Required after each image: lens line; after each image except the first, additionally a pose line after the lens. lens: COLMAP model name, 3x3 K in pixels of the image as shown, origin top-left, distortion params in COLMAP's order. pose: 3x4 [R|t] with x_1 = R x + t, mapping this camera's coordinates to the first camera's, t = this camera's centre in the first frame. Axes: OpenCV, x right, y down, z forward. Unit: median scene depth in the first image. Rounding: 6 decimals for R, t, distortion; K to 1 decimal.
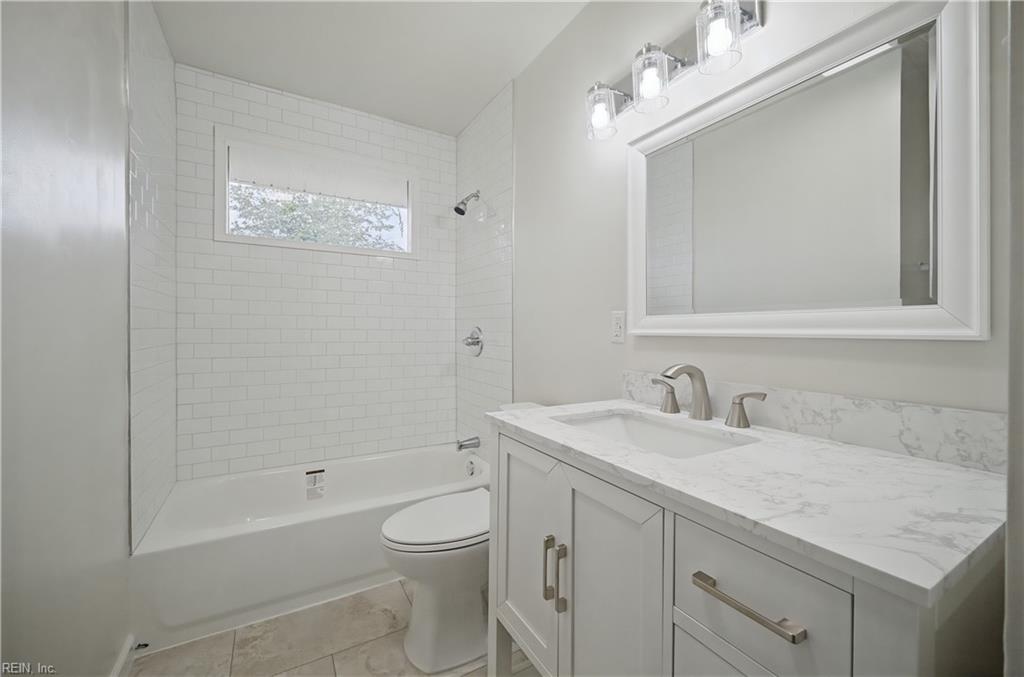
lens RADIAL K [[411.0, 0, 512.0], [0, 411.0, 338.5], [0, 0, 1]] dist [0.001652, 0.000006]
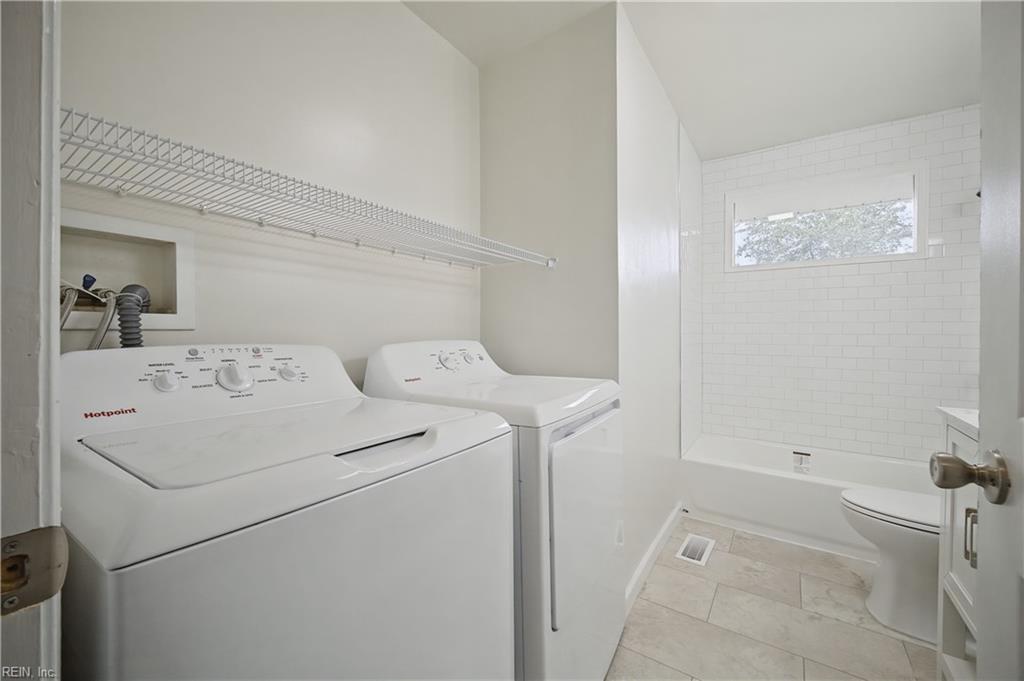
lens RADIAL K [[403.4, 0, 513.0], [0, 403.4, 332.7], [0, 0, 1]] dist [0.000715, -0.000049]
pose [[0.433853, -0.011439, -0.900911, 0.371615], [-0.010272, 0.999792, -0.017641, 0.006370], [0.900925, 0.016907, 0.433645, -0.457474]]
